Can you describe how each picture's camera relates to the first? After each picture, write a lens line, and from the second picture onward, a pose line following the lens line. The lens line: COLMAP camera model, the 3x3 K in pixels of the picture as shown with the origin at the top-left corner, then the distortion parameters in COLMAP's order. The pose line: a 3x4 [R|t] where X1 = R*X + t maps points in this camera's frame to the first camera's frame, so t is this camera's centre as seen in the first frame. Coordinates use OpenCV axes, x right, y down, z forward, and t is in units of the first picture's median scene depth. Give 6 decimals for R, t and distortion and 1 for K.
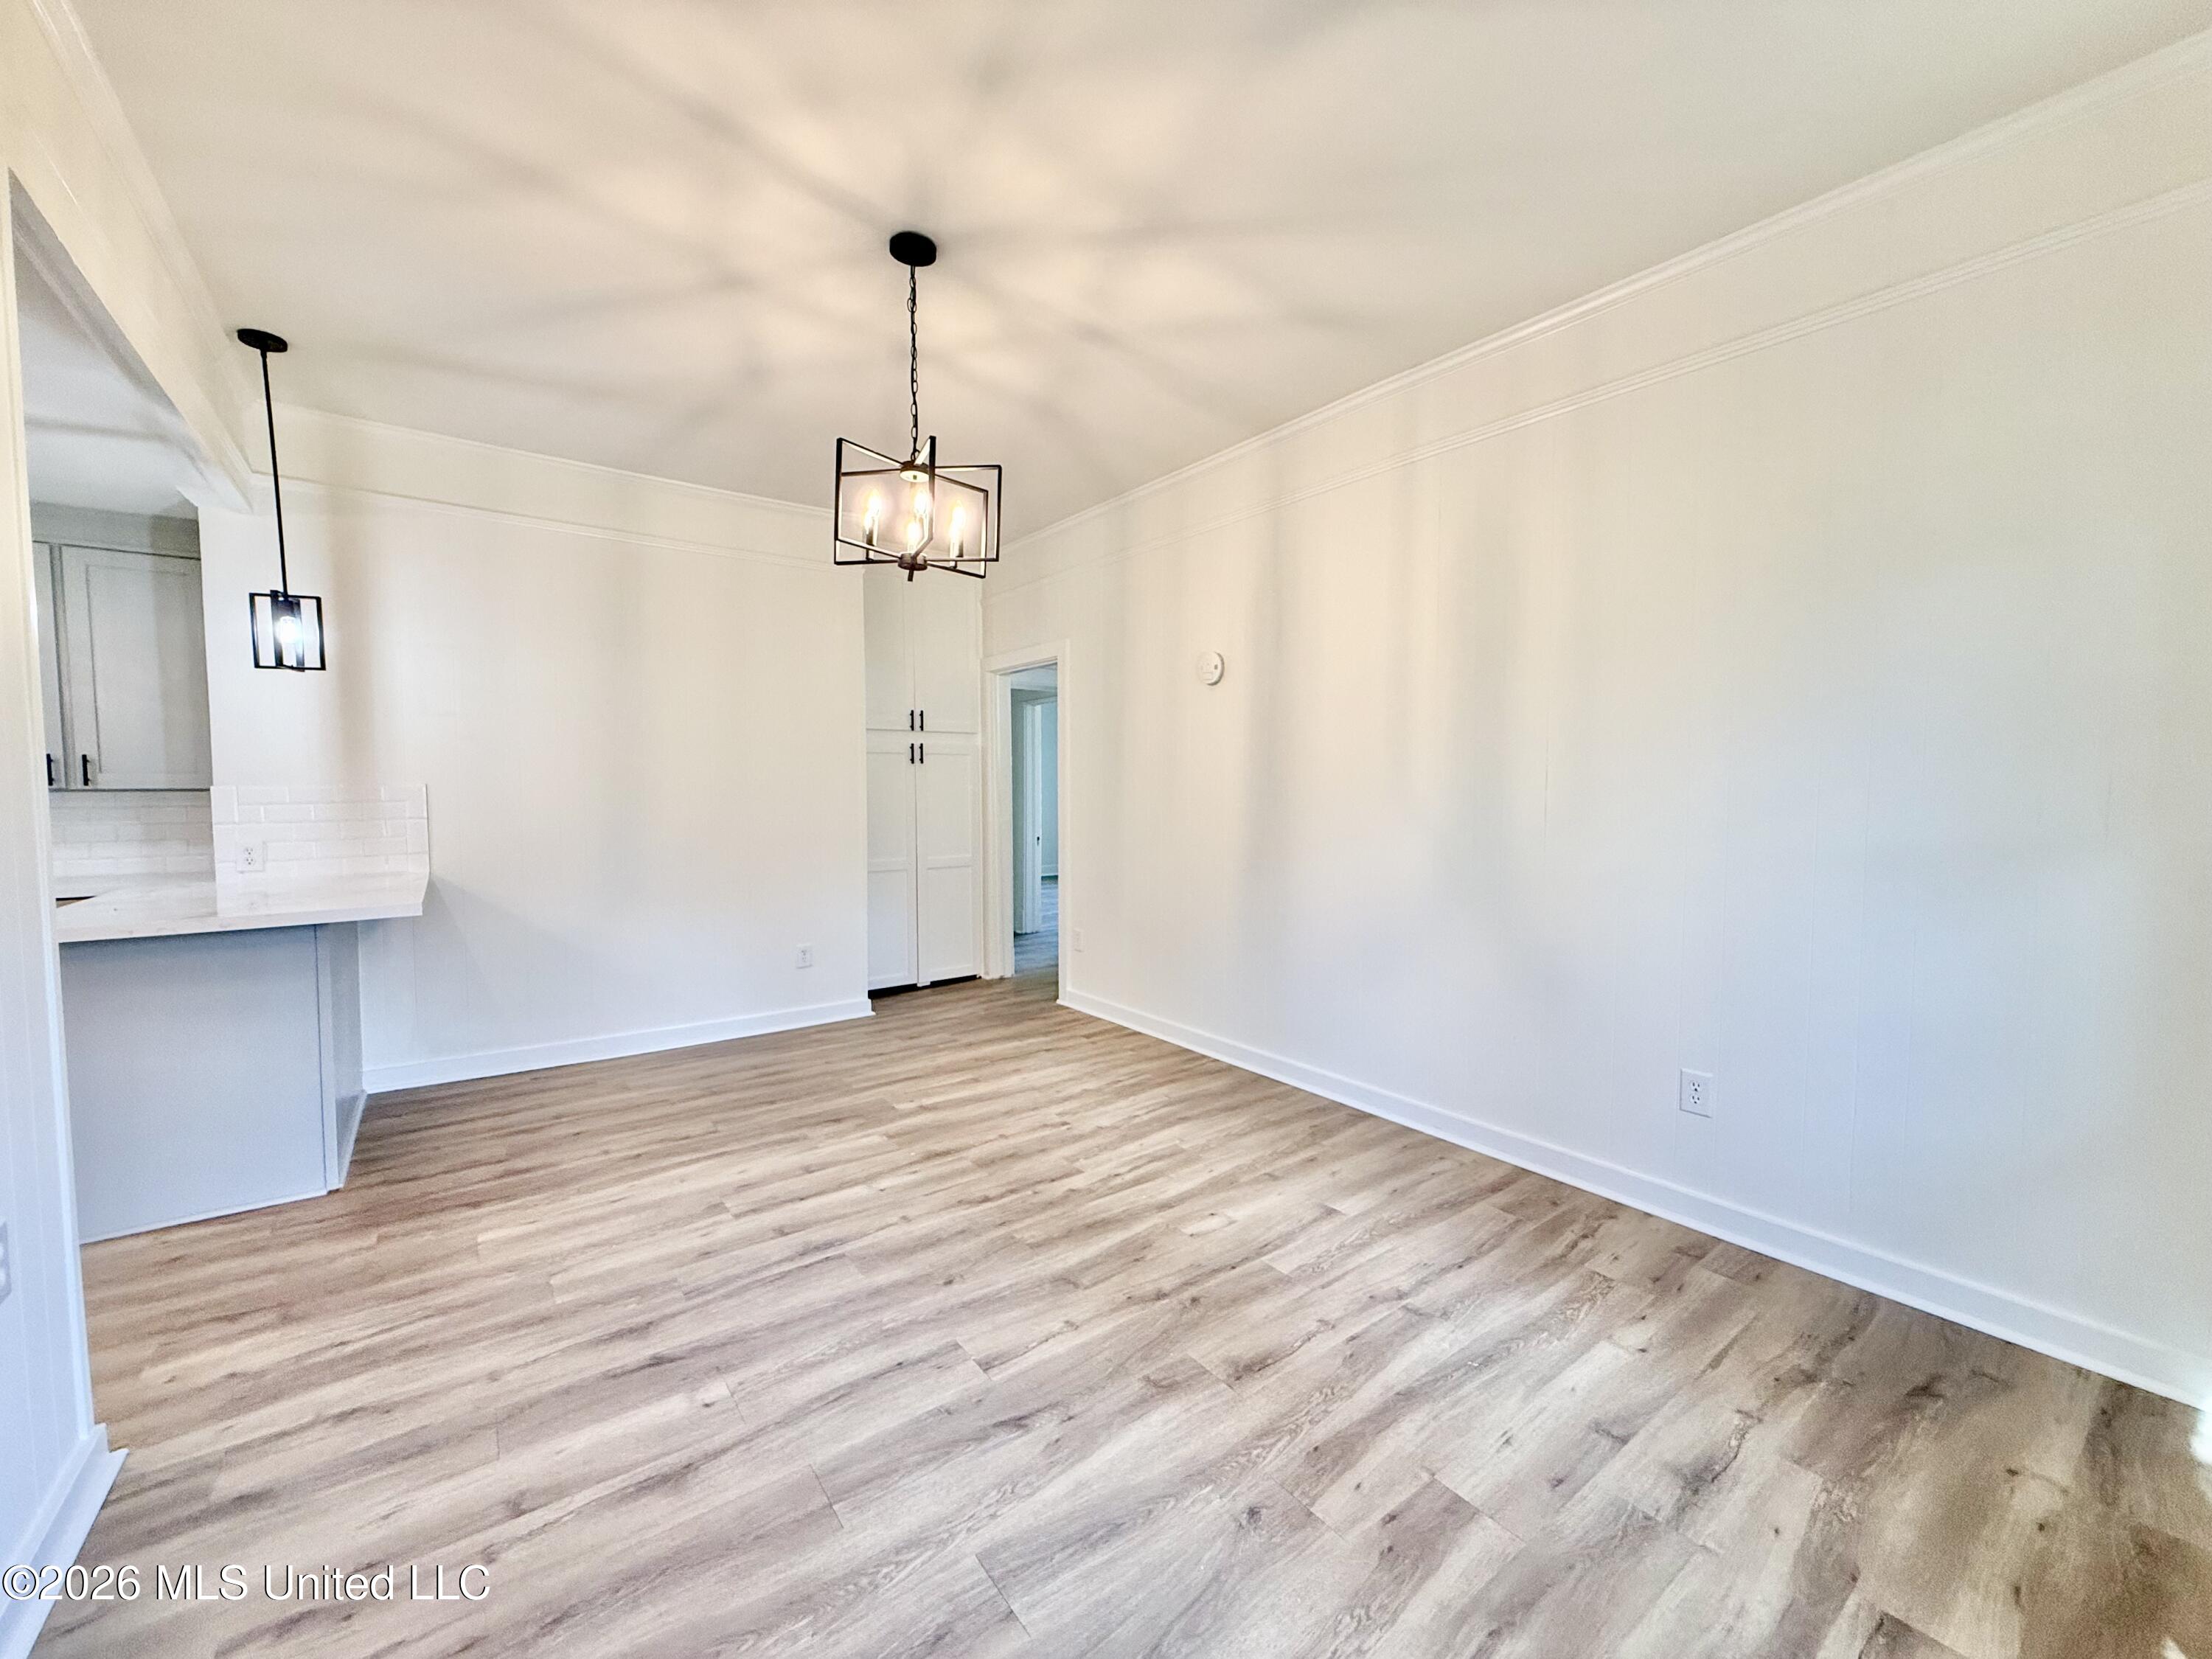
lens RADIAL K [[880.9, 0, 1102.5], [0, 880.9, 833.6], [0, 0, 1]] dist [-0.000635, 0.000583]
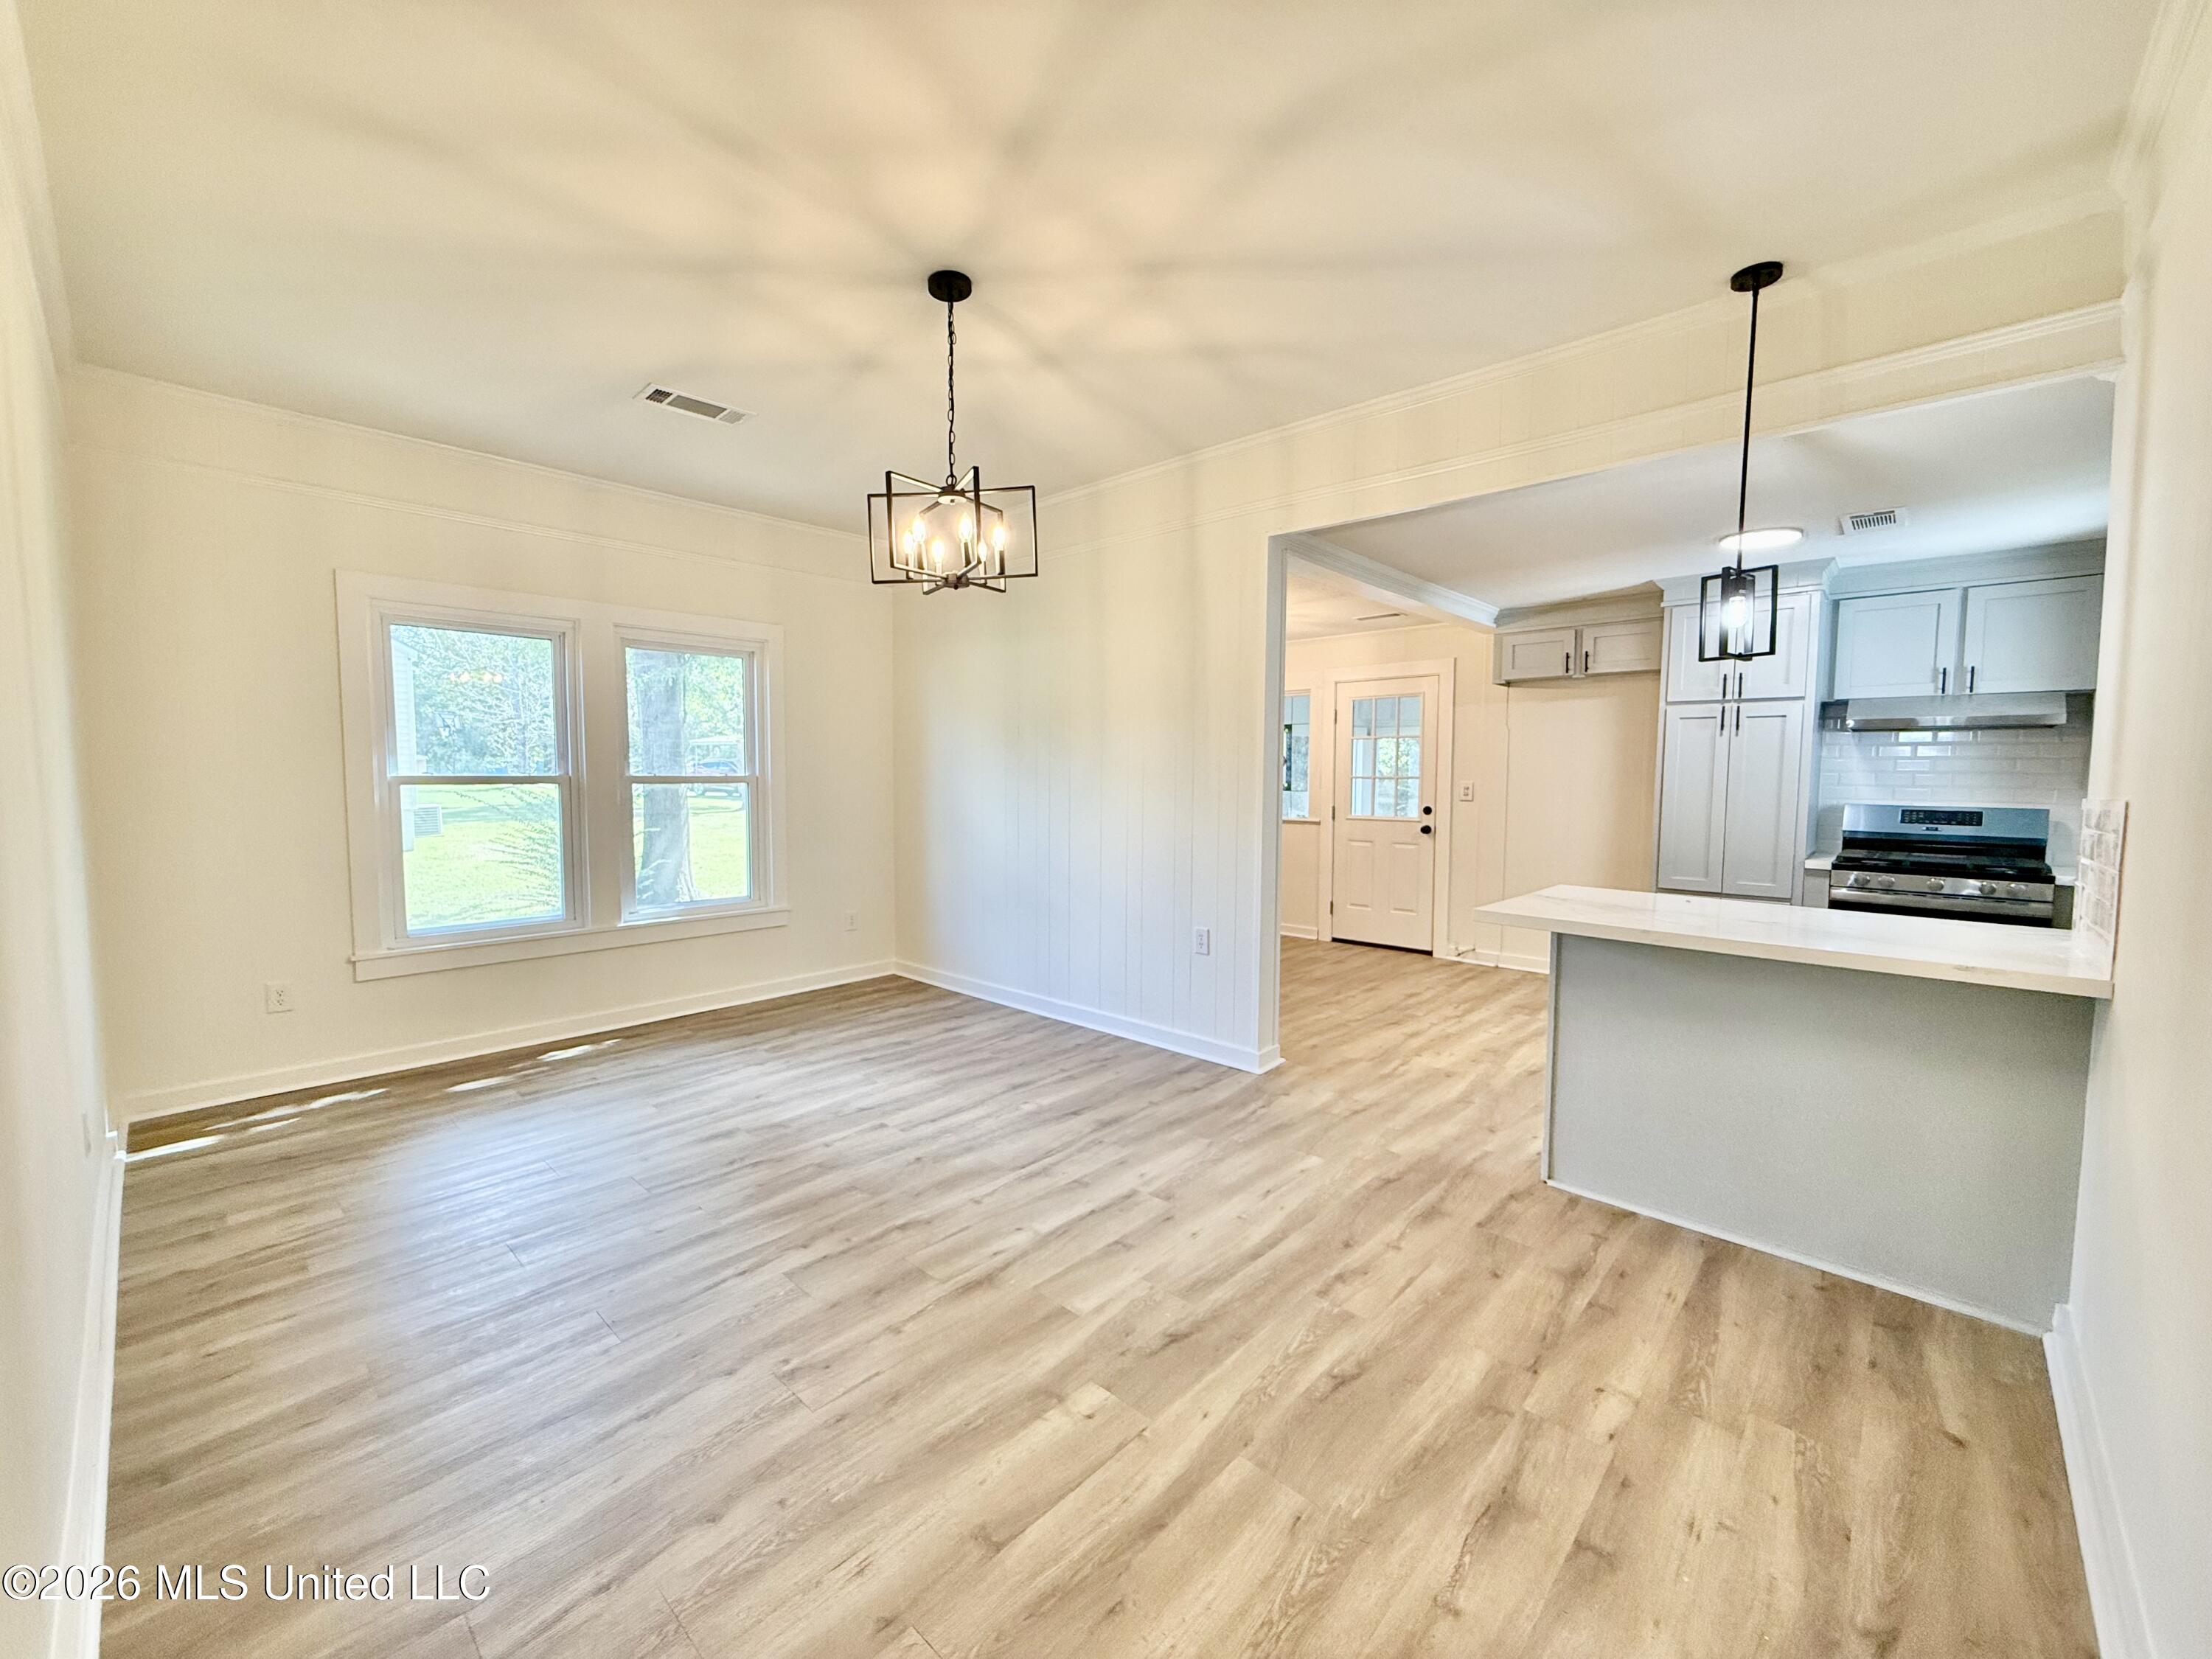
lens RADIAL K [[880.9, 0, 1098.8], [0, 880.9, 830.8], [0, 0, 1]] dist [-0.000635, 0.000583]
pose [[-0.983950, 0.007514, -0.178286, -0.164582], [-0.014158, 0.992676, 0.119975, -0.117666], [0.177881, 0.120574, -0.976637, 1.801529]]
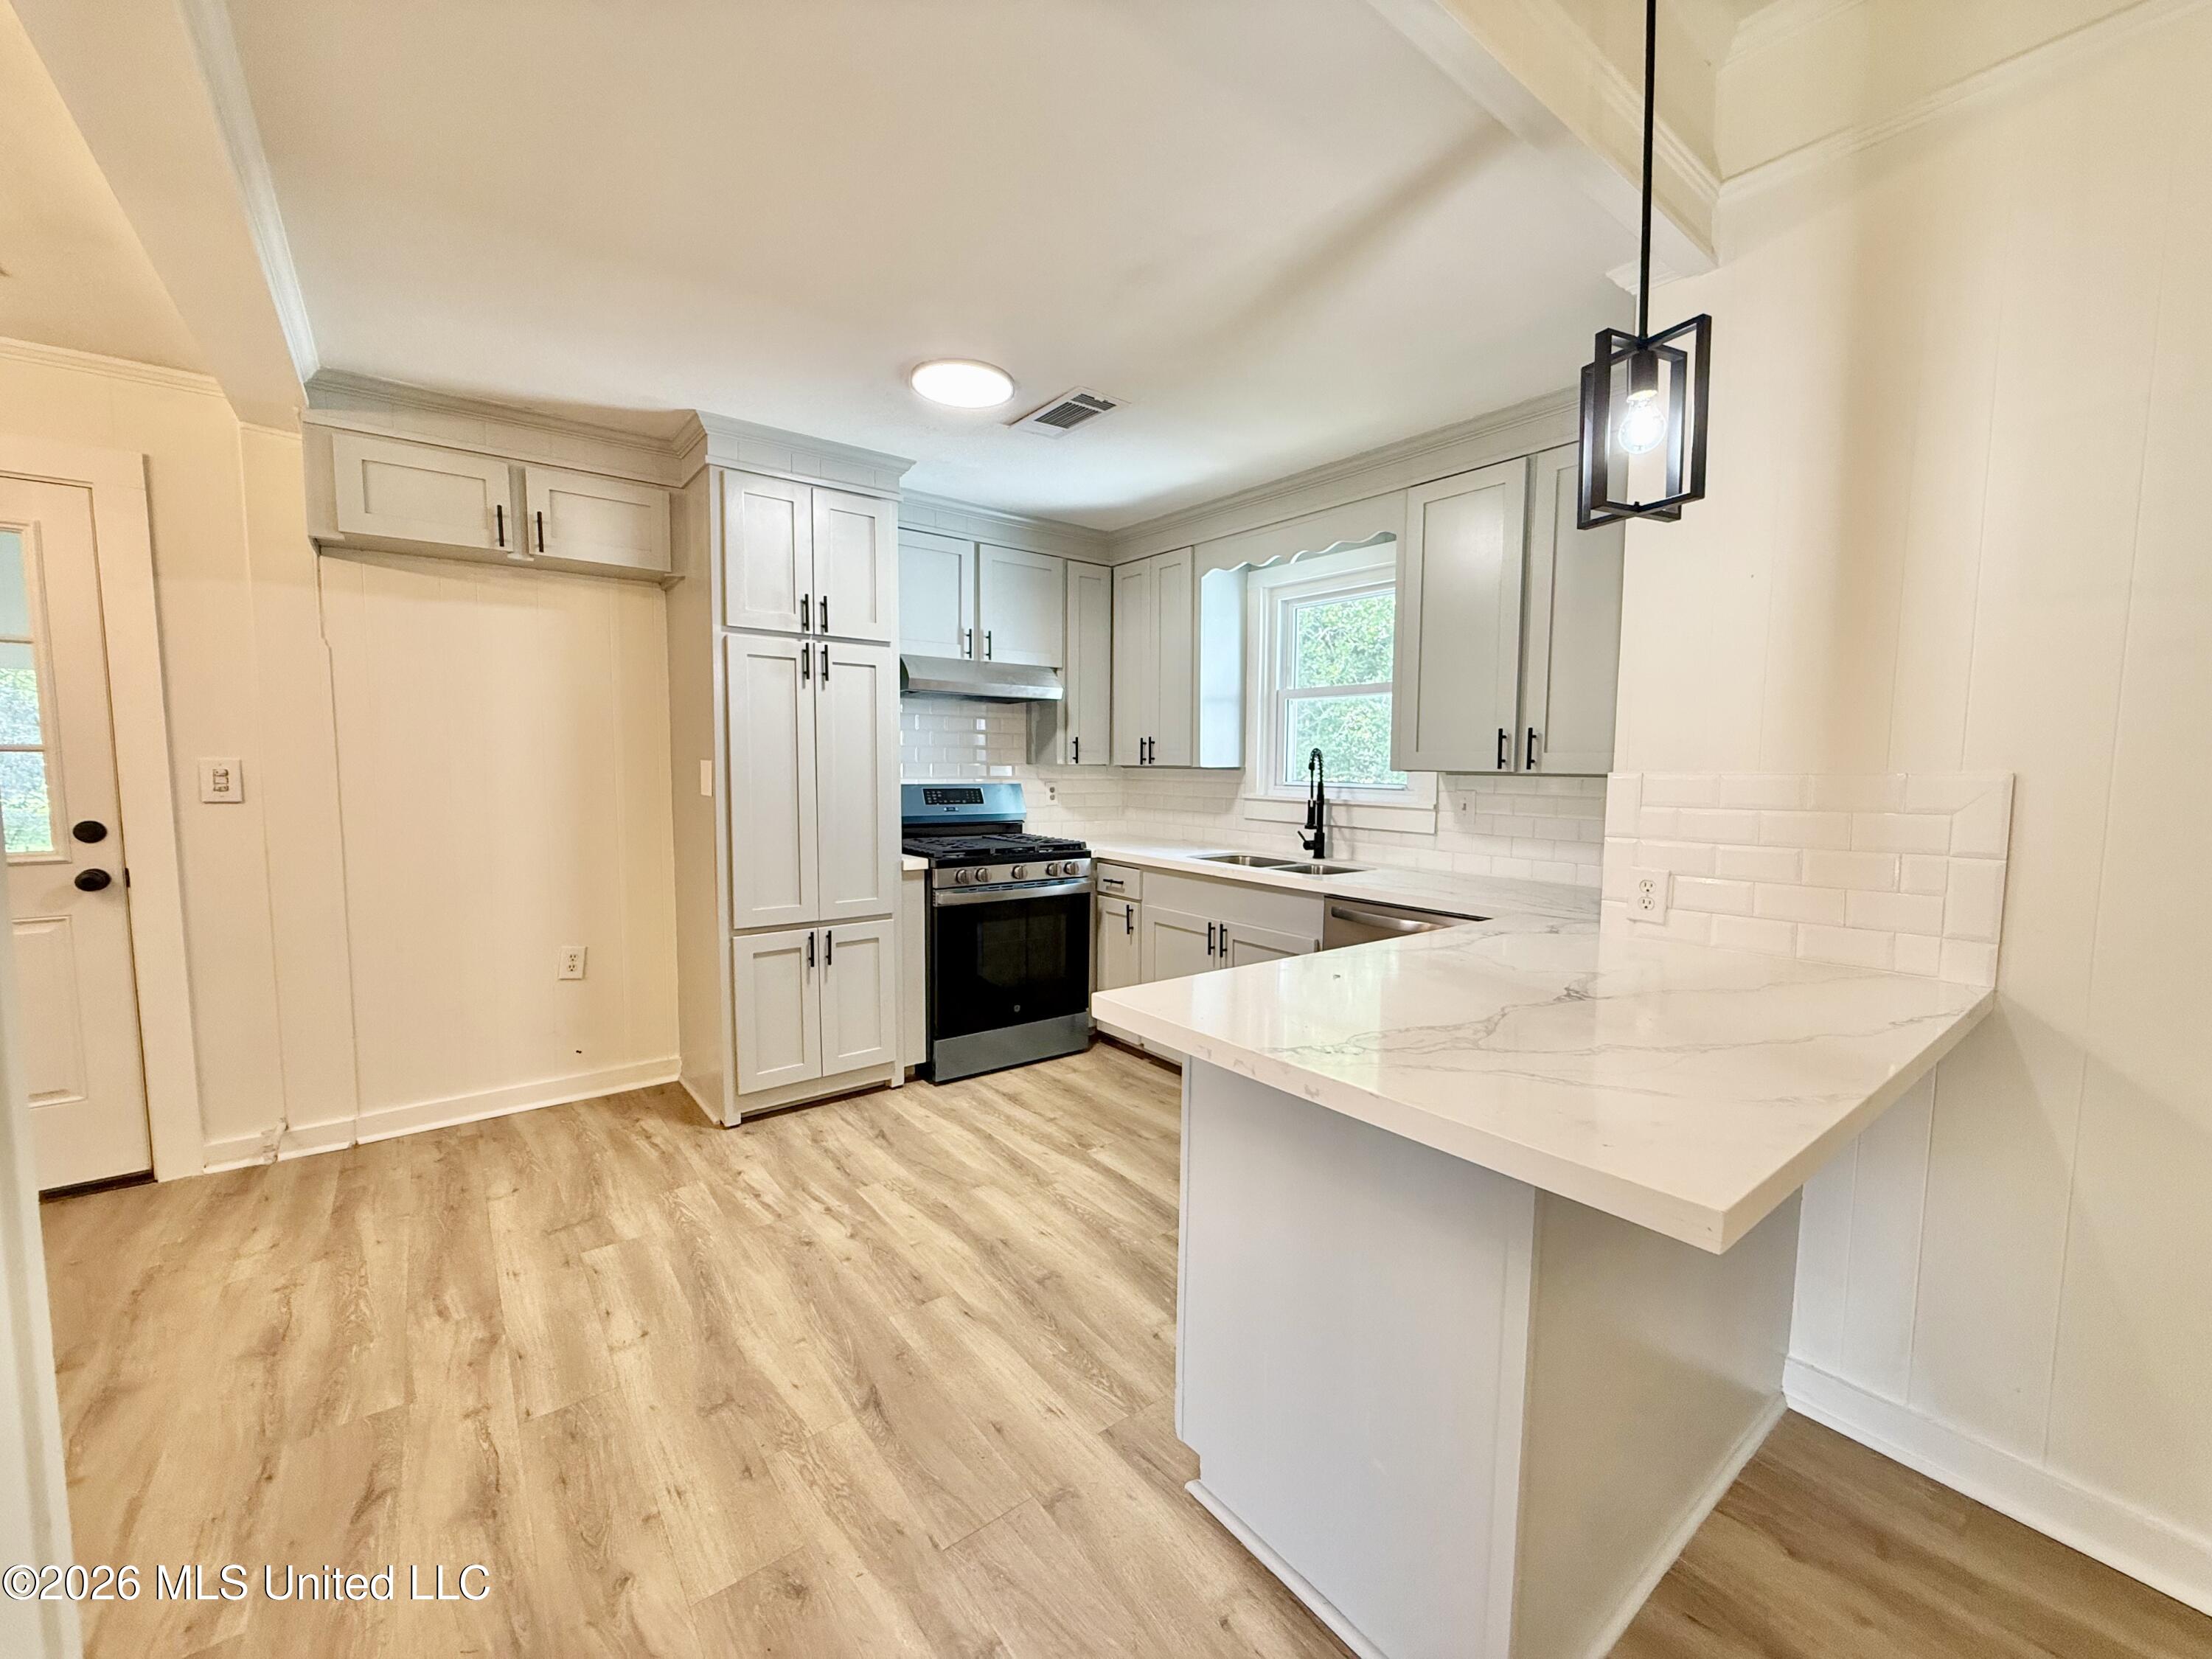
lens RADIAL K [[880.9, 0, 1100.4], [0, 880.9, 833.1], [0, 0, 1]] dist [-0.000635, 0.000583]
pose [[0.018883, 0.082904, -0.996379, -0.485309], [-0.062267, 0.994719, 0.081586, -0.046959], [0.997881, 0.060501, 0.023946, 0.753151]]
